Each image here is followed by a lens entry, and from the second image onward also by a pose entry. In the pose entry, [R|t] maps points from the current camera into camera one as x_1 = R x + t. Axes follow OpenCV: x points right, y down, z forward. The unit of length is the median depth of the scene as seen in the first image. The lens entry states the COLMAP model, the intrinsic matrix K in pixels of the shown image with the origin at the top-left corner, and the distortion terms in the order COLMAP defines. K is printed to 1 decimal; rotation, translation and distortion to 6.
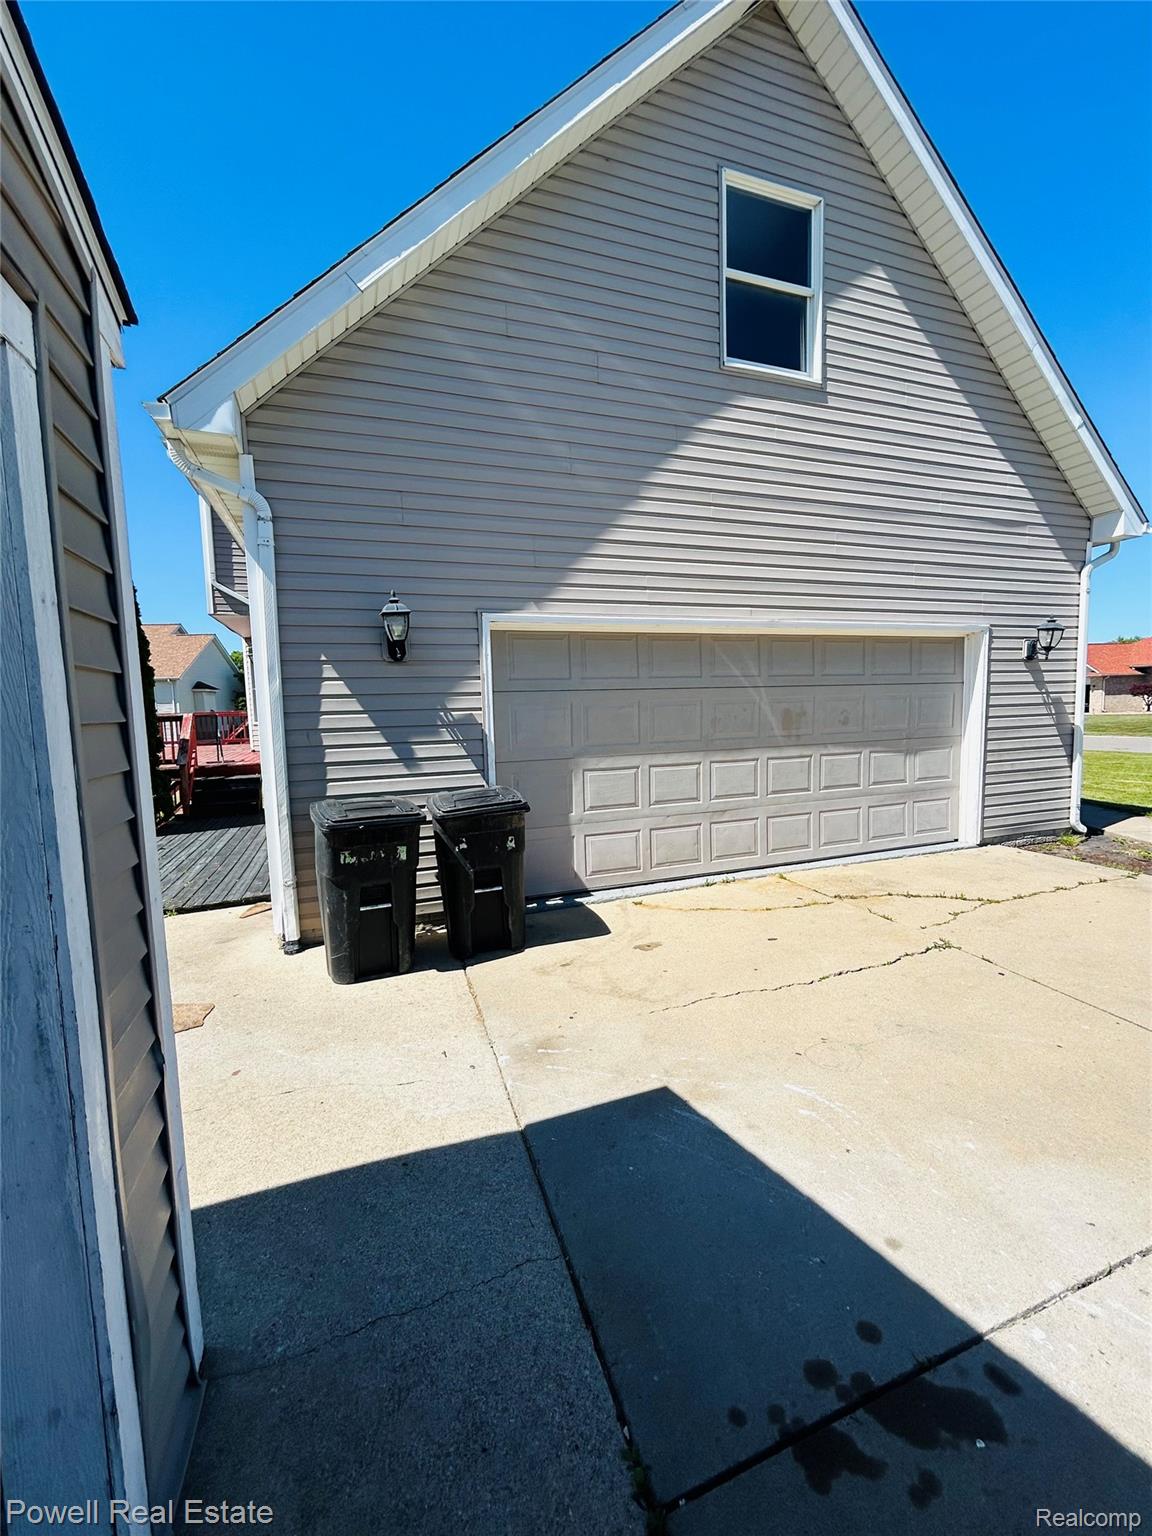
lens RADIAL K [[624.8, 0, 574.2], [0, 624.8, 763.4], [0, 0, 1]] dist [-0.002261, 0.000066]
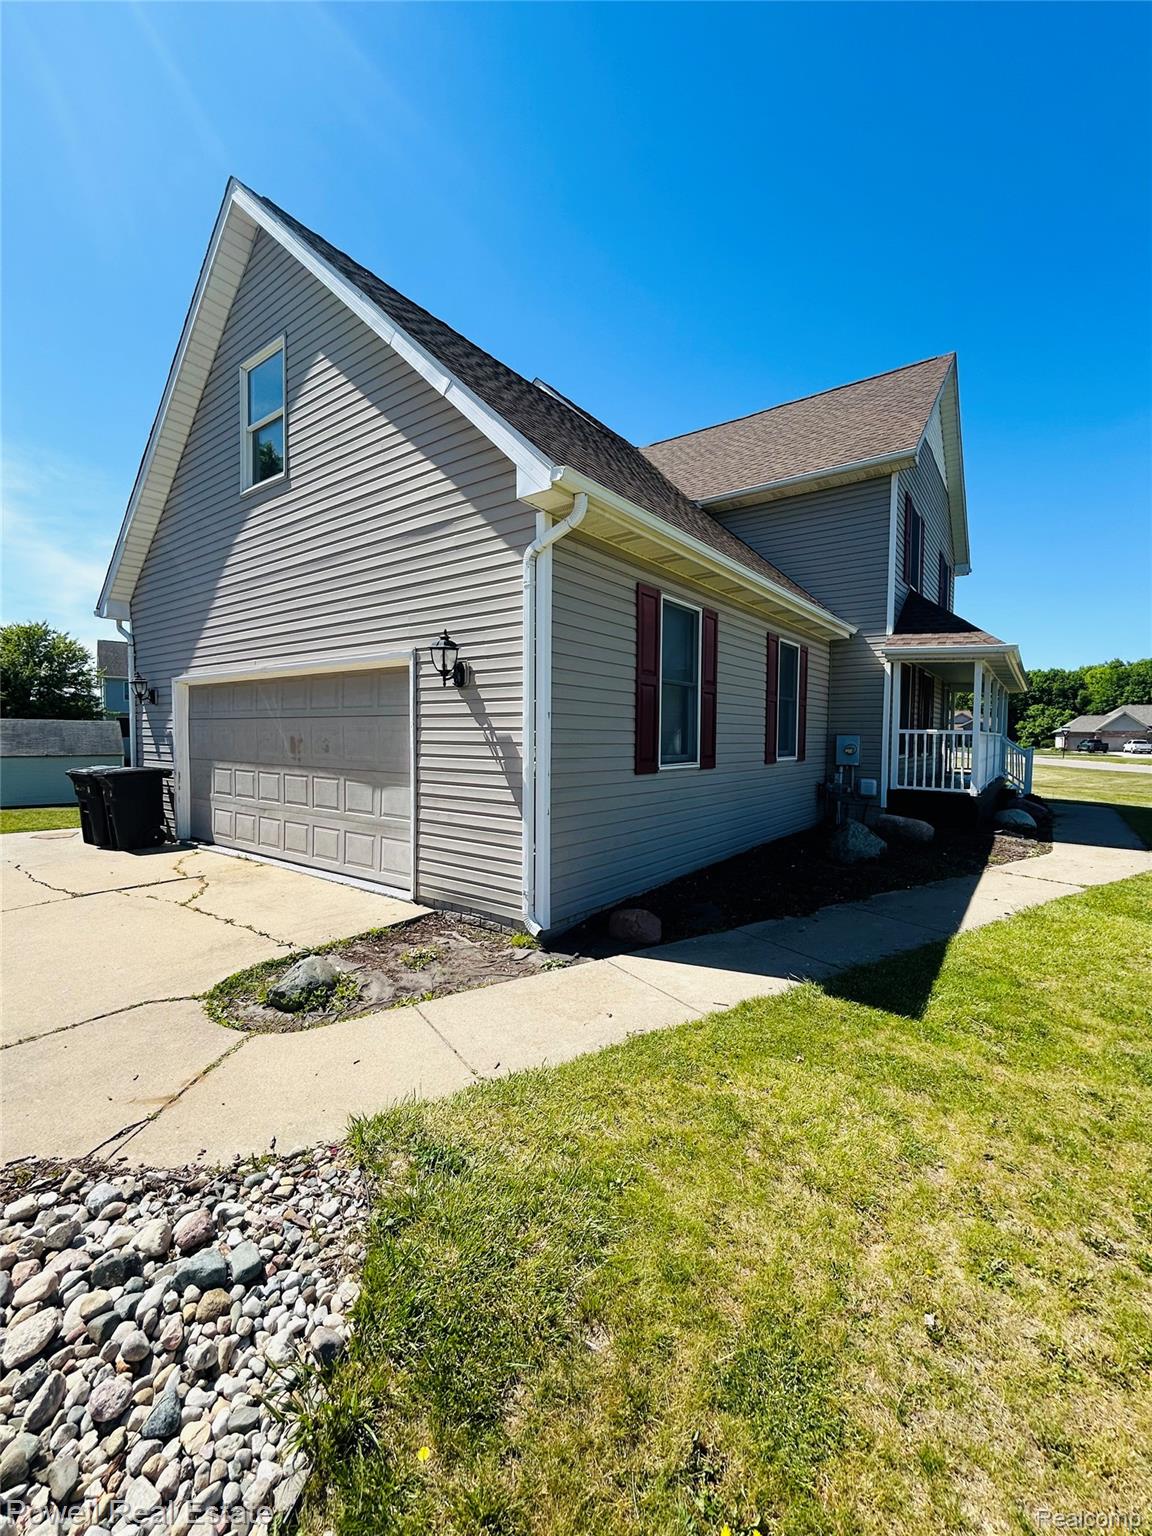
lens RADIAL K [[624.8, 0, 567.3], [0, 624.8, 768.8], [0, 0, 1]] dist [-0.002261, 0.000066]
pose [[0.549479, 0.074565, -0.832173, 1.533332], [-0.105407, 0.994238, 0.019487, -0.095583], [0.828832, 0.077009, 0.554173, 0.707800]]
